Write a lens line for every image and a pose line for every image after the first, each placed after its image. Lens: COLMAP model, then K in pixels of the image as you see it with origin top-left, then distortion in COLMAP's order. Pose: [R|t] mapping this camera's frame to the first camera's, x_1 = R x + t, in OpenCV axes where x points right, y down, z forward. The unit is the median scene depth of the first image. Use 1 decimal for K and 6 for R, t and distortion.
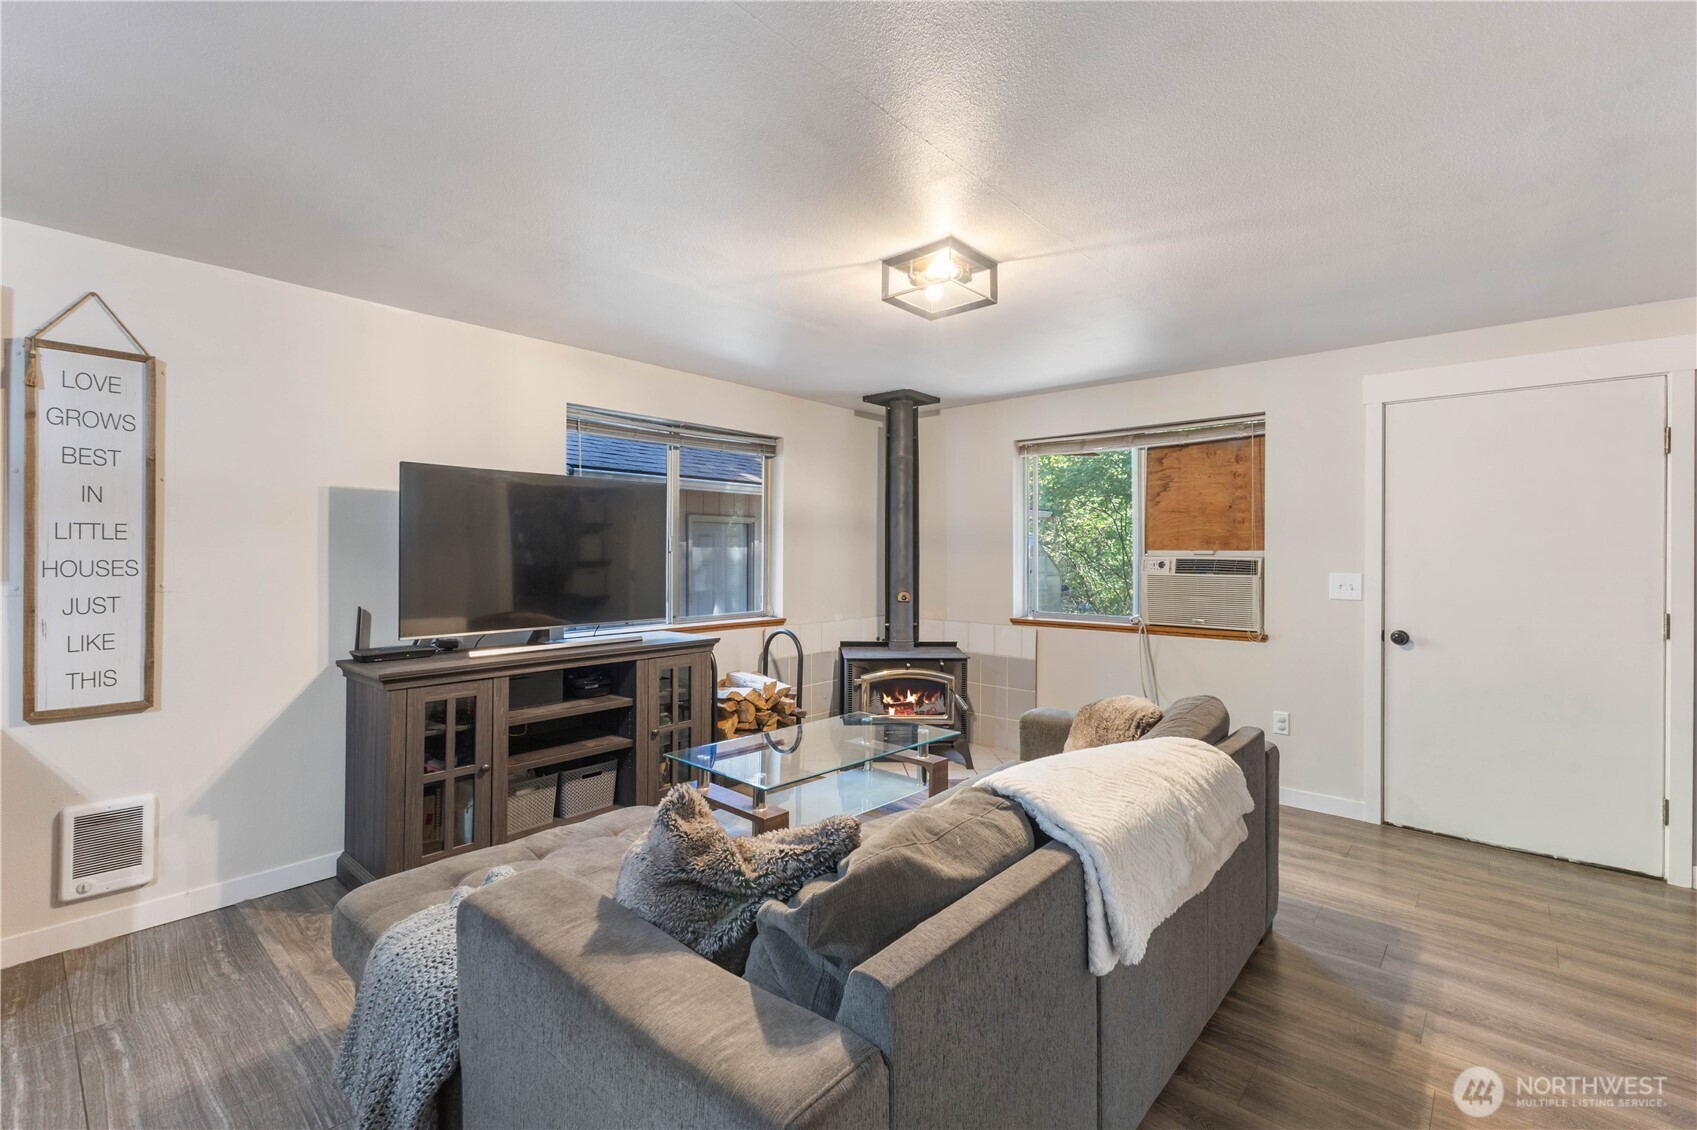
lens RADIAL K [[741.4, 0, 850.7], [0, 741.4, 557.8], [0, 0, 1]] dist [0.015316, 0.000537]
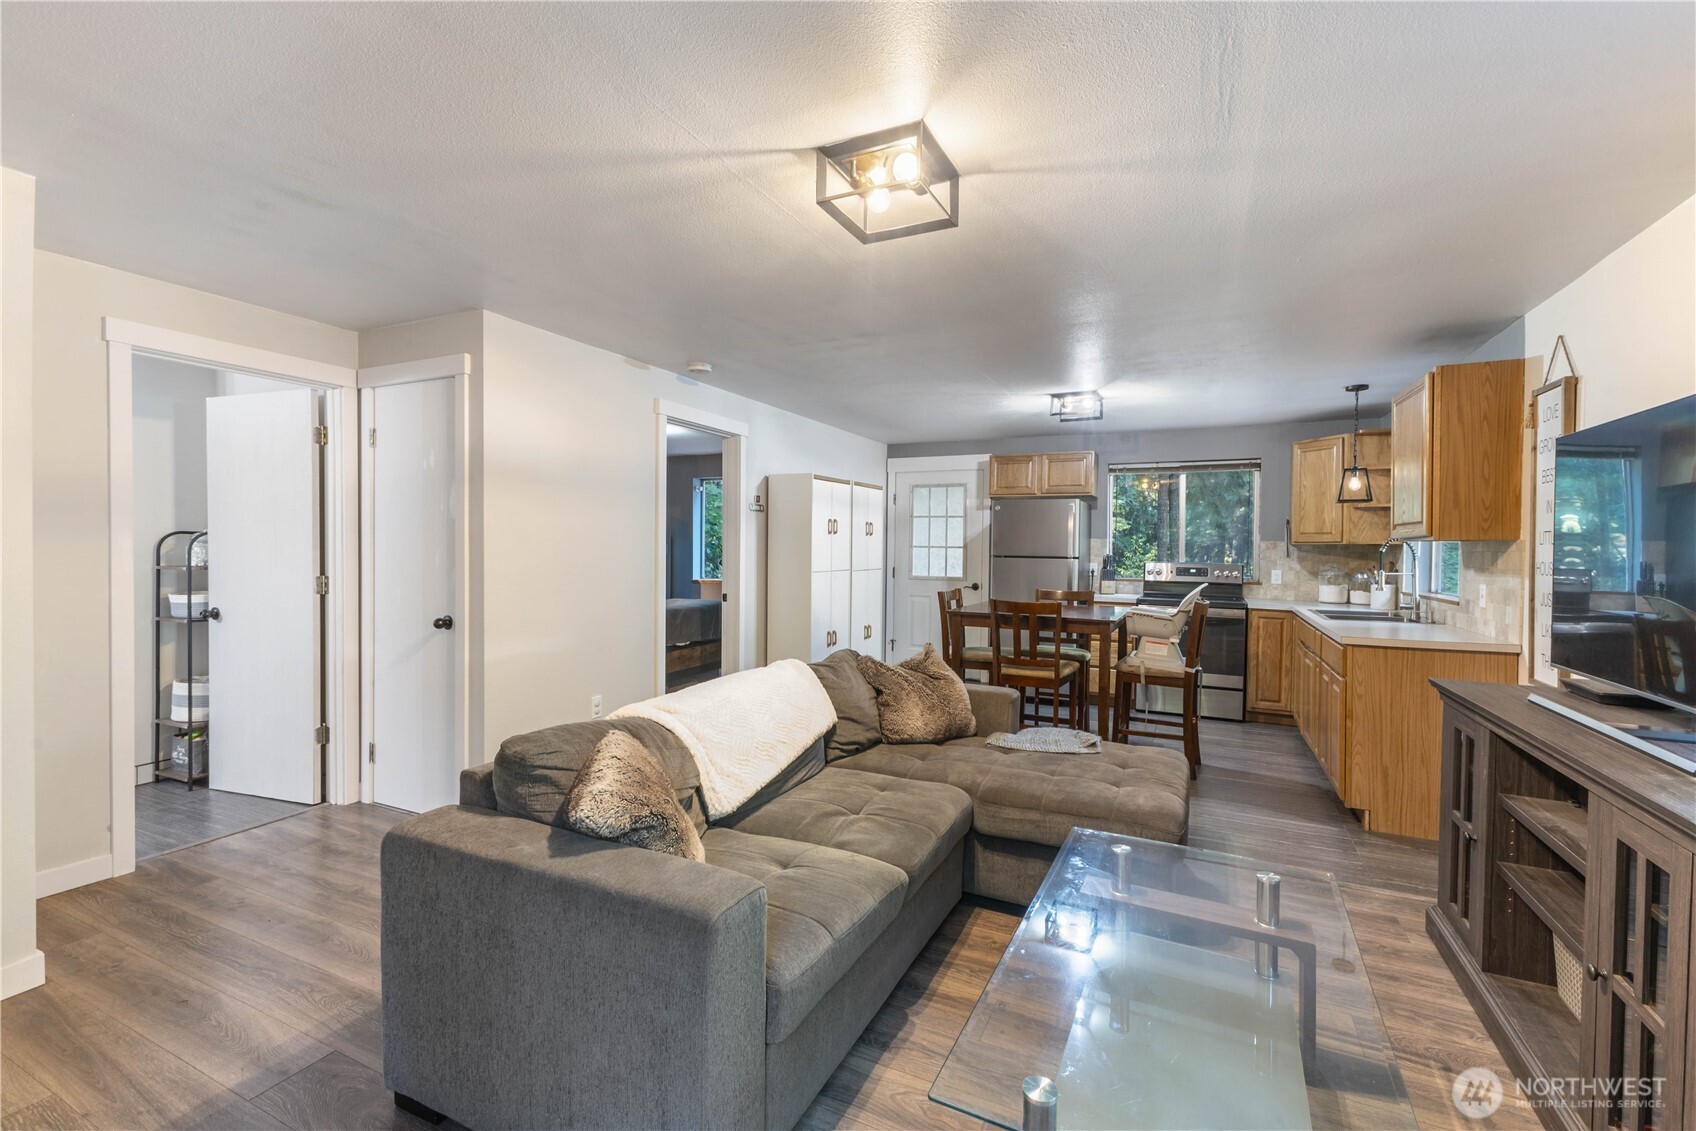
lens RADIAL K [[740.9, 0, 850.2], [0, 740.9, 558.3], [0, 0, 1]] dist [0.015316, 0.000537]
pose [[-0.963942, -0.011666, -0.265856, 0.233652], [-0.018047, 0.999604, 0.021574, -0.004918], [0.265499, 0.025594, -0.963771, 1.138088]]
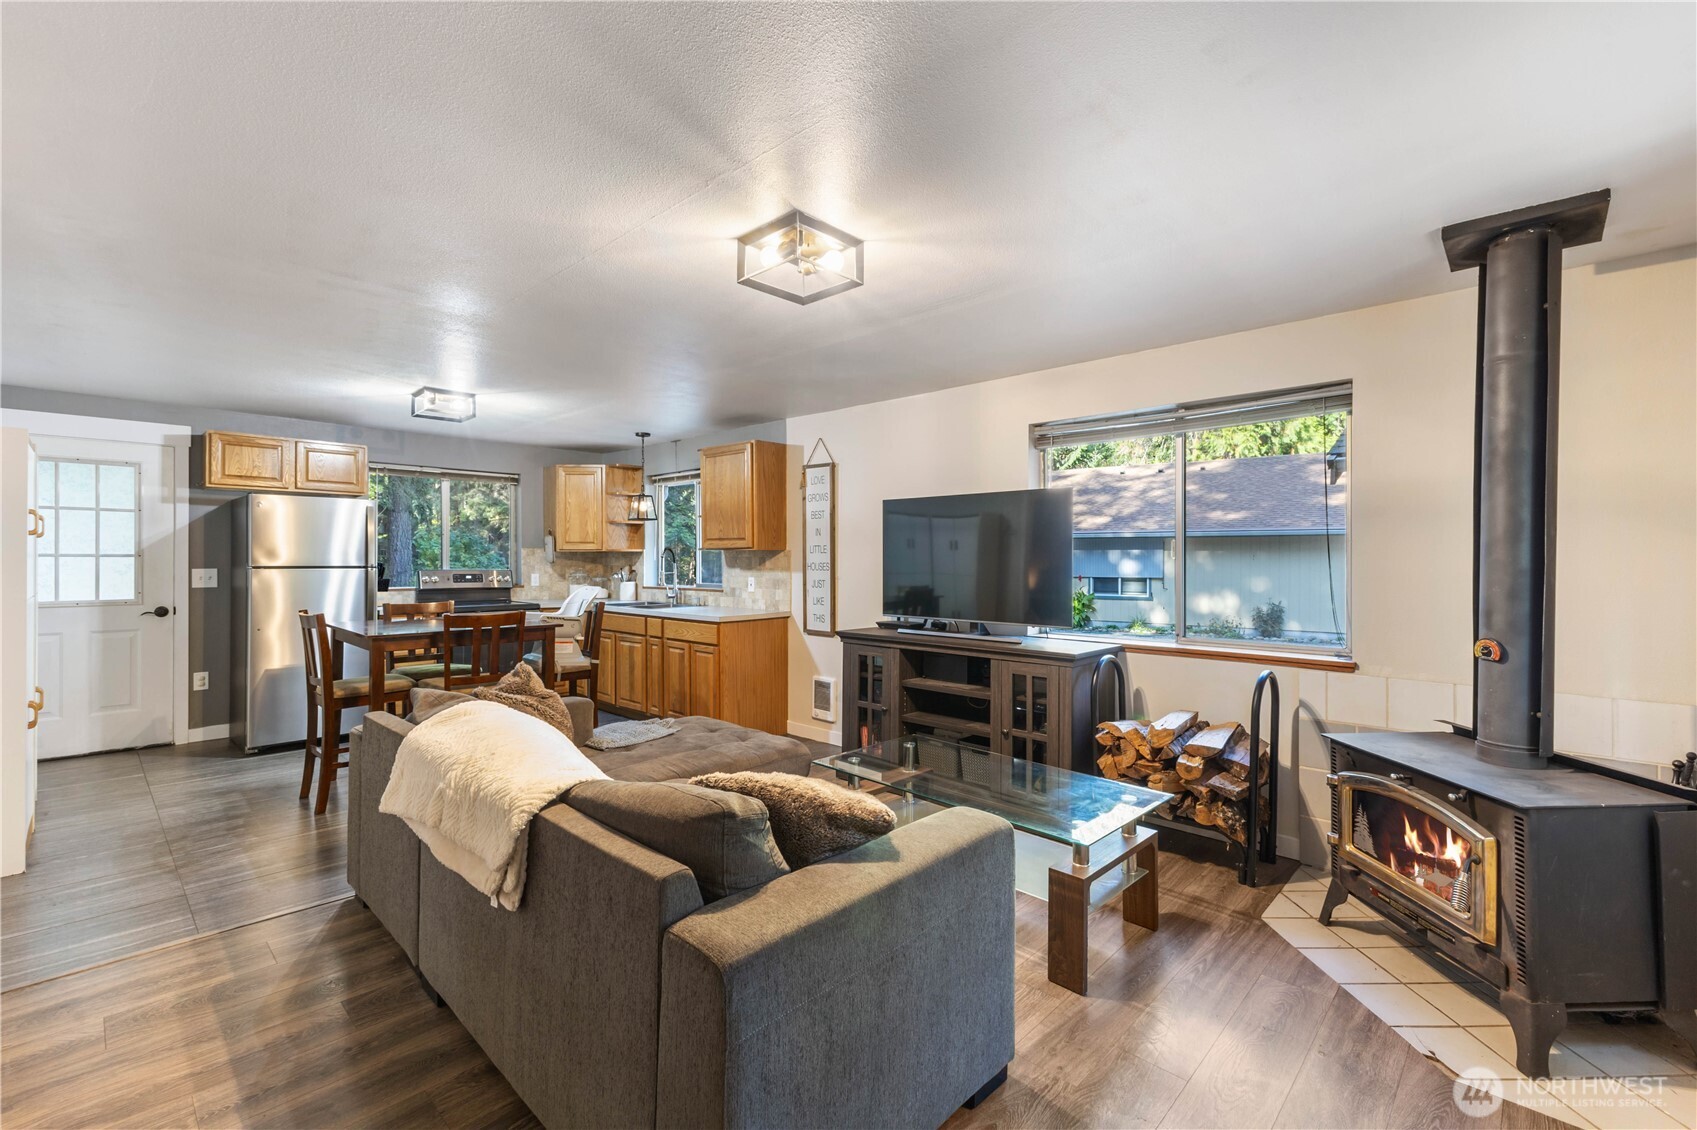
lens RADIAL K [[741.4, 0, 850.7], [0, 741.4, 557.8], [0, 0, 1]] dist [0.015316, 0.000537]
pose [[-0.037107, -0.005692, -0.999295, 0.680606], [-0.010694, 0.999929, -0.005299, -0.000014], [0.999254, 0.010490, -0.037165, 0.718891]]
